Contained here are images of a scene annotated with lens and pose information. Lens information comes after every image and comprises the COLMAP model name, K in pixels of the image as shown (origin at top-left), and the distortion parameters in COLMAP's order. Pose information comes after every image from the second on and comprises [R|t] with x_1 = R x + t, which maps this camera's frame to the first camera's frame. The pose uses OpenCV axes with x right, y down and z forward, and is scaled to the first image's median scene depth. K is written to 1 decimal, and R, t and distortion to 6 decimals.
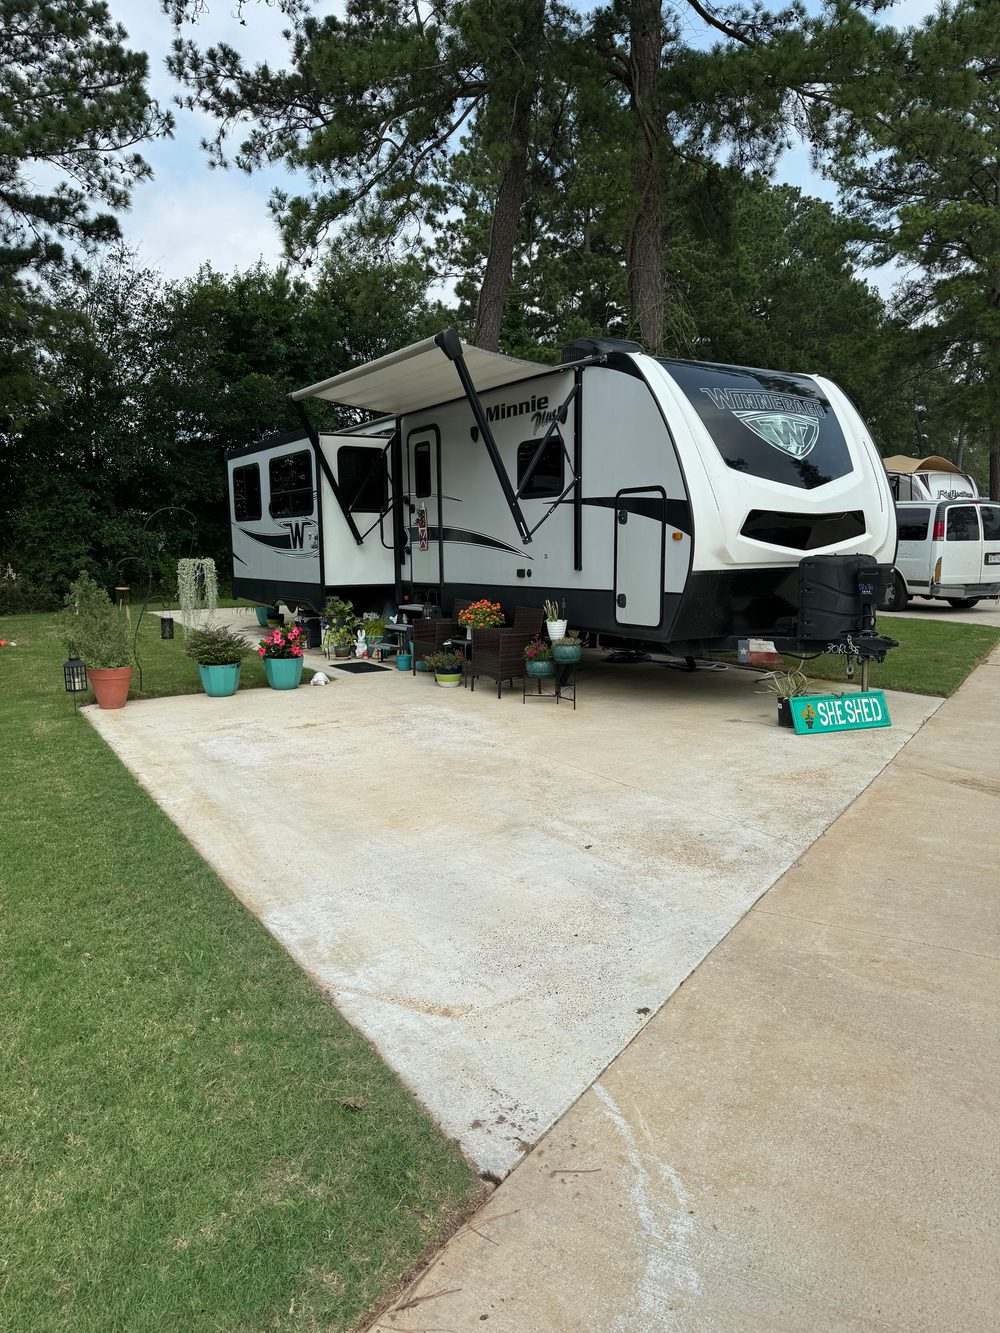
lens RADIAL K [[958.1, 0, 500.0], [0, 958.1, 666.5], [0, 0, 1]] dist [0.078148, 0.000841]
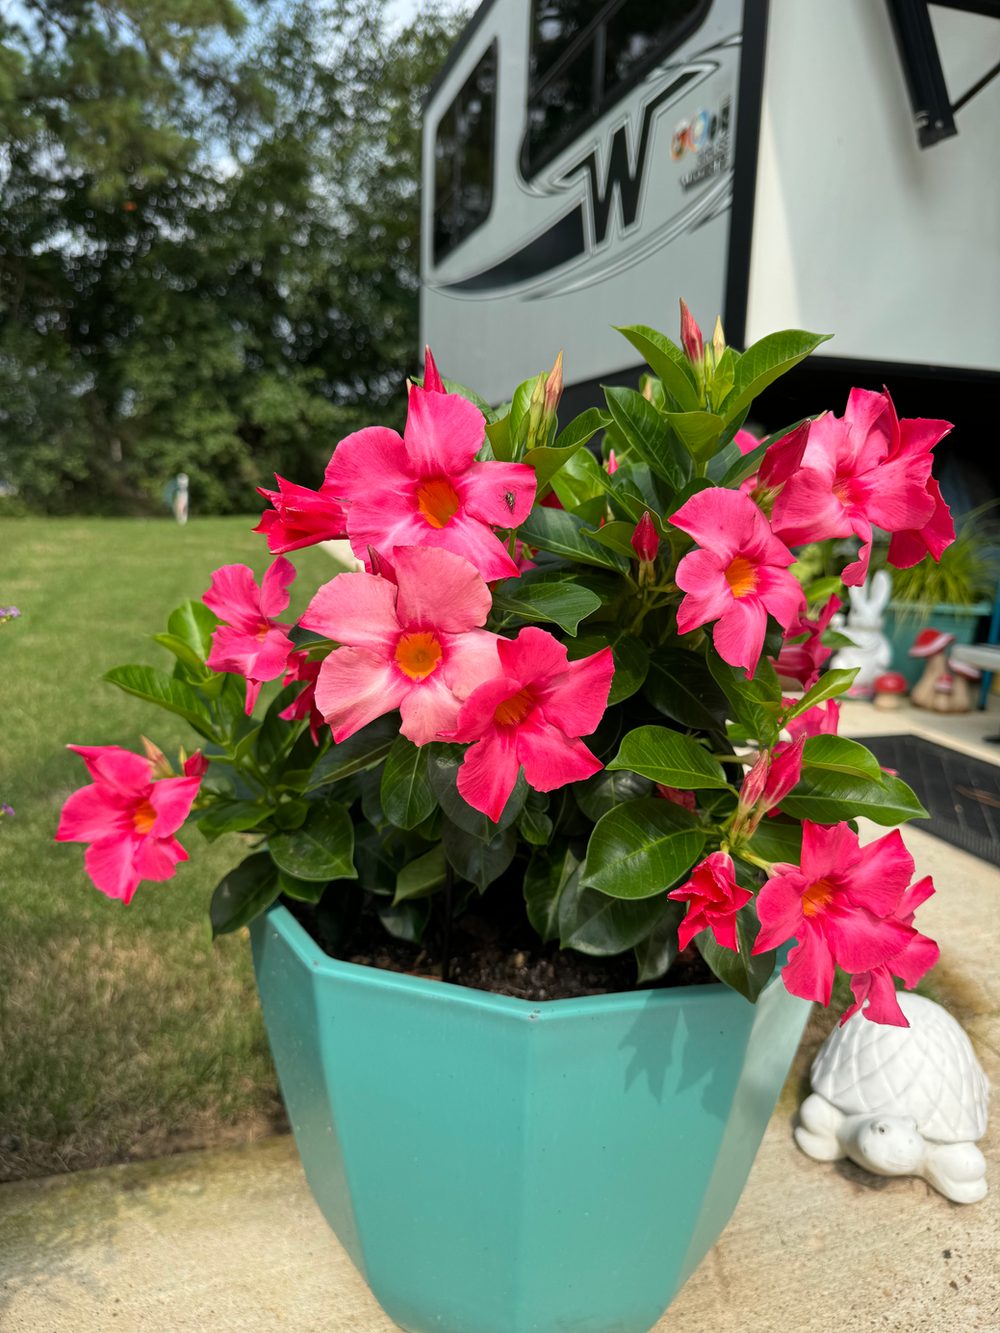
lens RADIAL K [[958.1, 0, 500.0], [0, 958.1, 666.5], [0, 0, 1]] dist [0.078148, 0.000841]
pose [[0.965299, 0.079583, -0.248724, -0.179984], [-0.068144, 0.996198, 0.054279, -0.024398], [0.252098, -0.035446, 0.967052, 0.802623]]
